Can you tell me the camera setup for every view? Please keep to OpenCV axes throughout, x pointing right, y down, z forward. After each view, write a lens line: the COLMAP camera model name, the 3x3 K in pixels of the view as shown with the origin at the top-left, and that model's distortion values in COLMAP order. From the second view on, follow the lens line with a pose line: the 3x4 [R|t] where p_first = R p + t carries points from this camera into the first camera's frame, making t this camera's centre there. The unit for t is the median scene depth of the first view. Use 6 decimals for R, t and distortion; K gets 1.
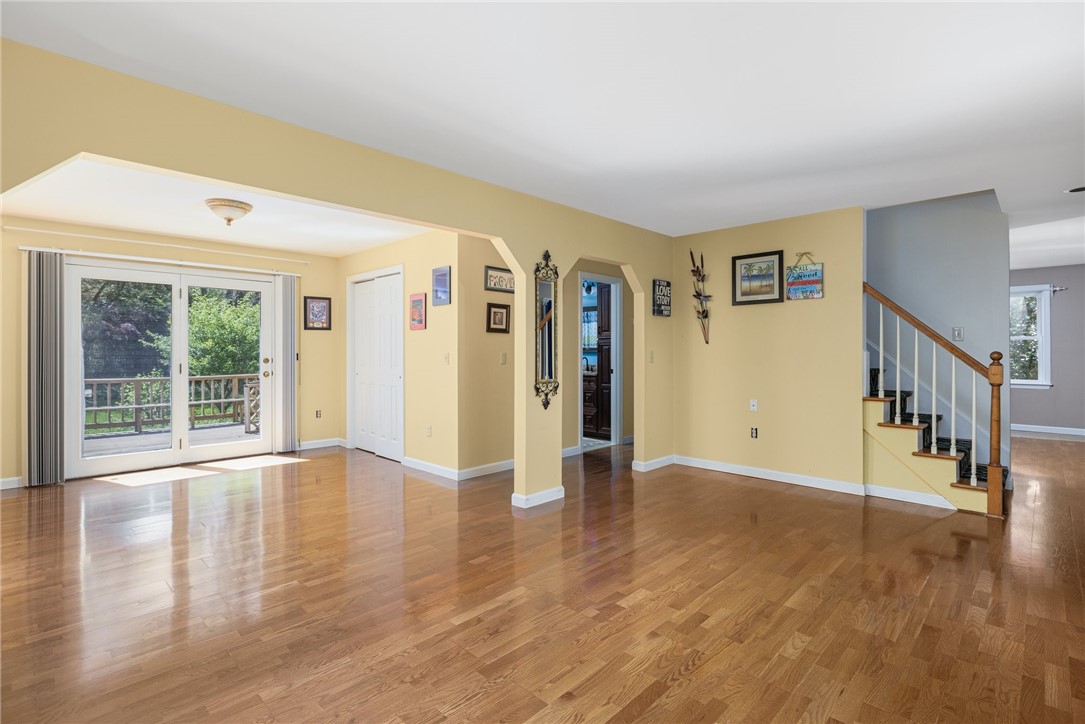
lens RADIAL K [[518.8, 0, 542.5], [0, 518.8, 350.9], [0, 0, 1]] dist [-0.006351, 0.000199]
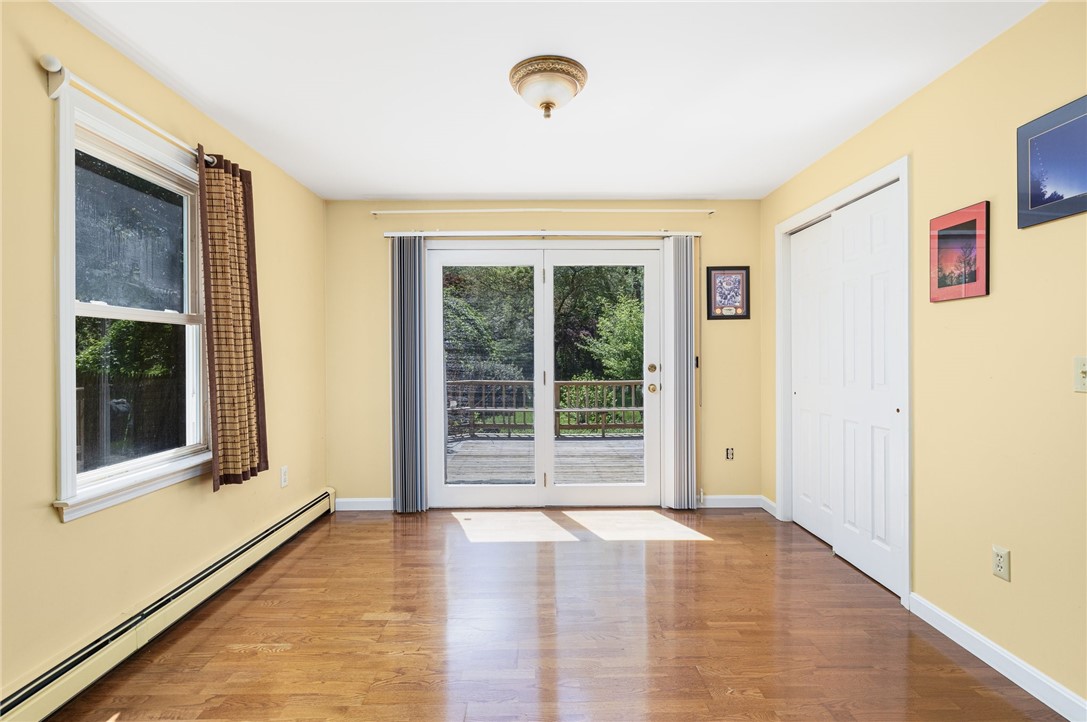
lens RADIAL K [[513.0, 0, 539.7], [0, 513.0, 357.2], [0, 0, 1]] dist [-0.005798, -0.000480]
pose [[0.703062, 0.001149, -0.711127, -0.194879], [0.005205, 0.999964, 0.006761, 0.000209], [0.711109, -0.008455, 0.703031, 0.510885]]
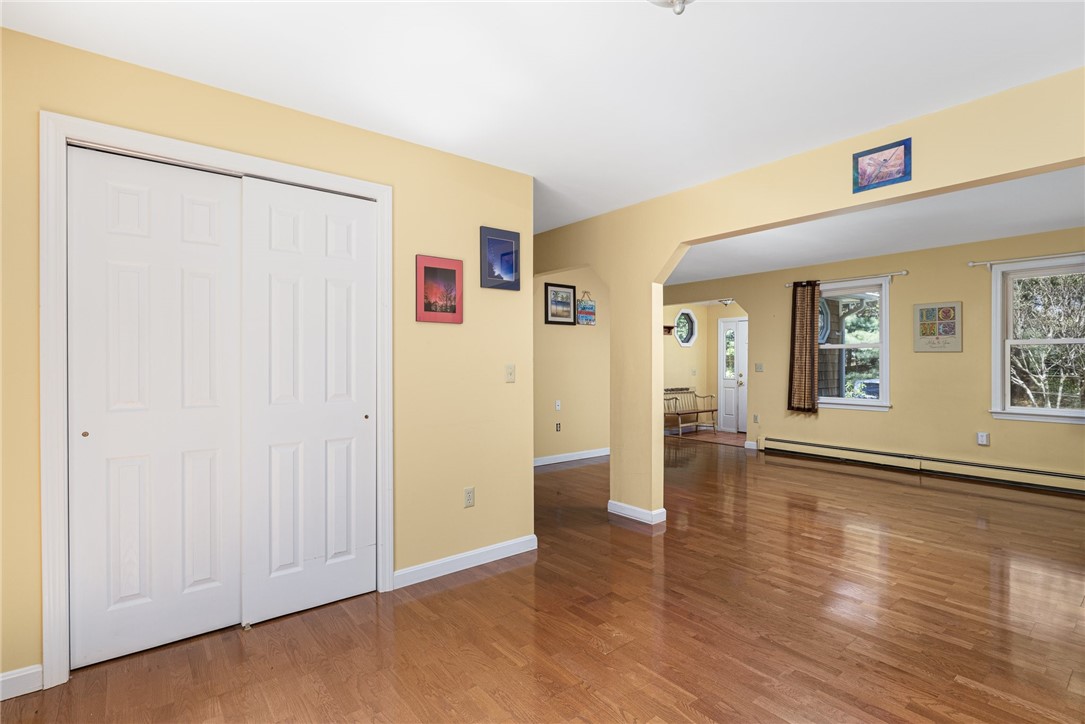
lens RADIAL K [[512.0, 0, 538.7], [0, 512.0, 358.2], [0, 0, 1]] dist [-0.005798, -0.000480]
pose [[0.123458, 0.007839, 0.992319, -0.801281], [0.000339, 0.999968, -0.007942, 0.001446], [-0.992350, 0.001317, 0.123452, 0.867277]]
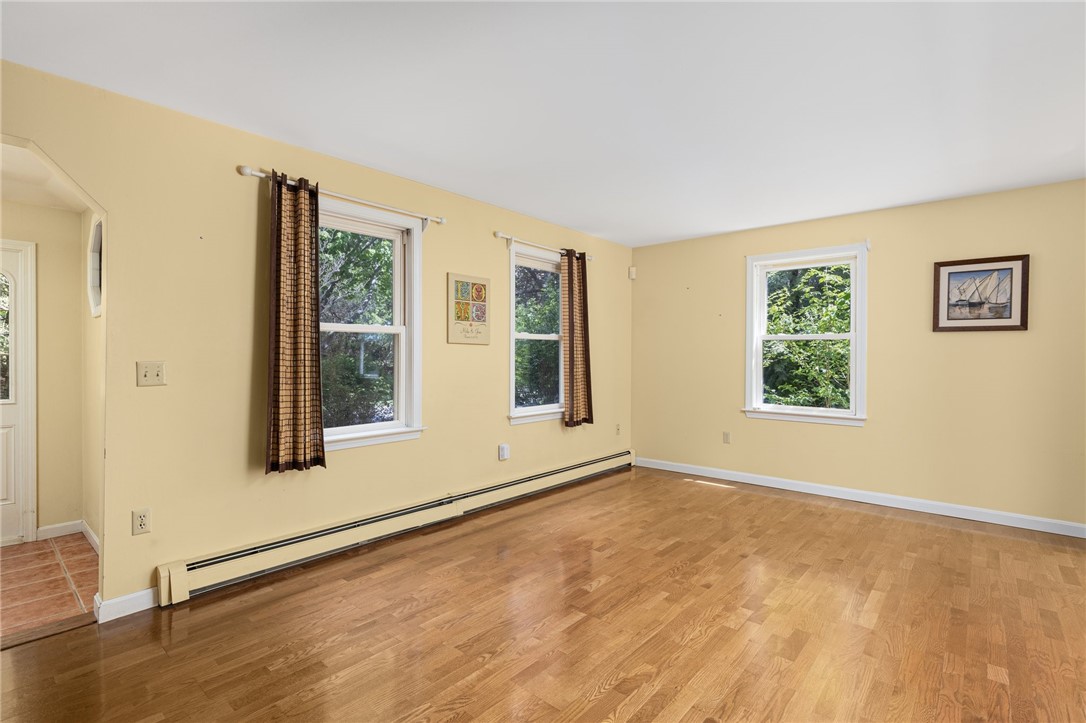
lens RADIAL K [[512.5, 0, 539.2], [0, 512.5, 357.7], [0, 0, 1]] dist [-0.005798, -0.000480]
pose [[-0.998732, -0.001250, -0.050337, 0.292095], [-0.001430, 0.999993, 0.003543, -0.001747], [0.050332, 0.003611, -0.998726, 0.949866]]
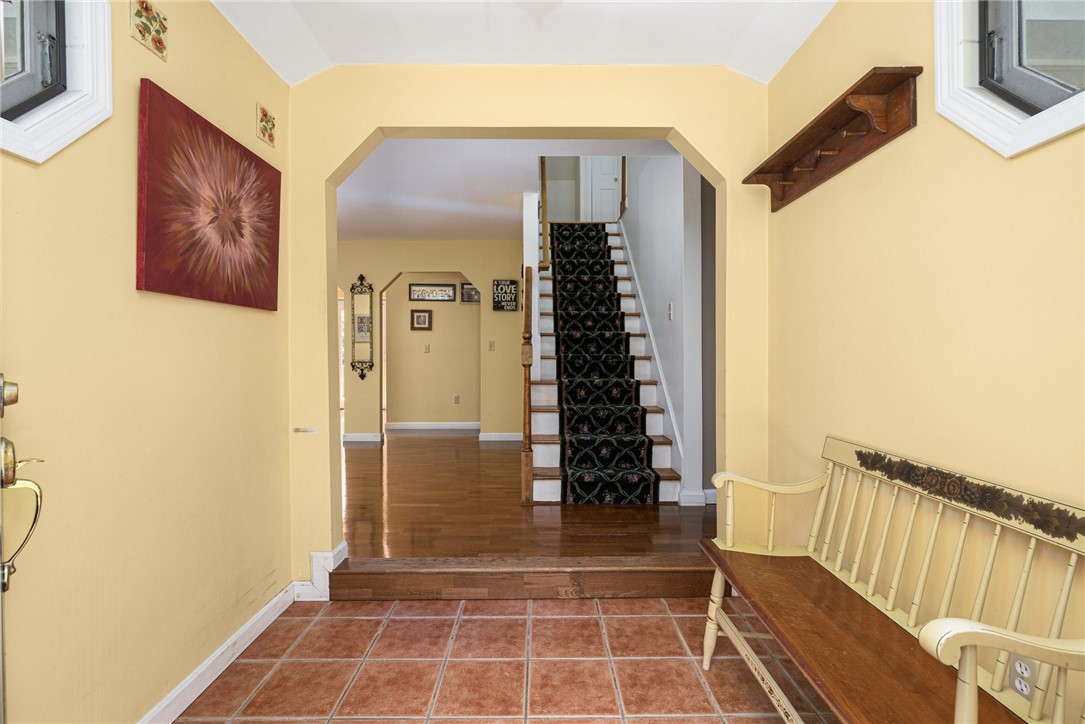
lens RADIAL K [[512.0, 0, 538.7], [0, 512.0, 358.2], [0, 0, 1]] dist [-0.005798, -0.000480]
pose [[0.699254, 0.003158, -0.714866, 1.151835], [0.000661, 0.999987, 0.005063, 0.034371], [0.714873, -0.004013, 0.699243, 0.264242]]
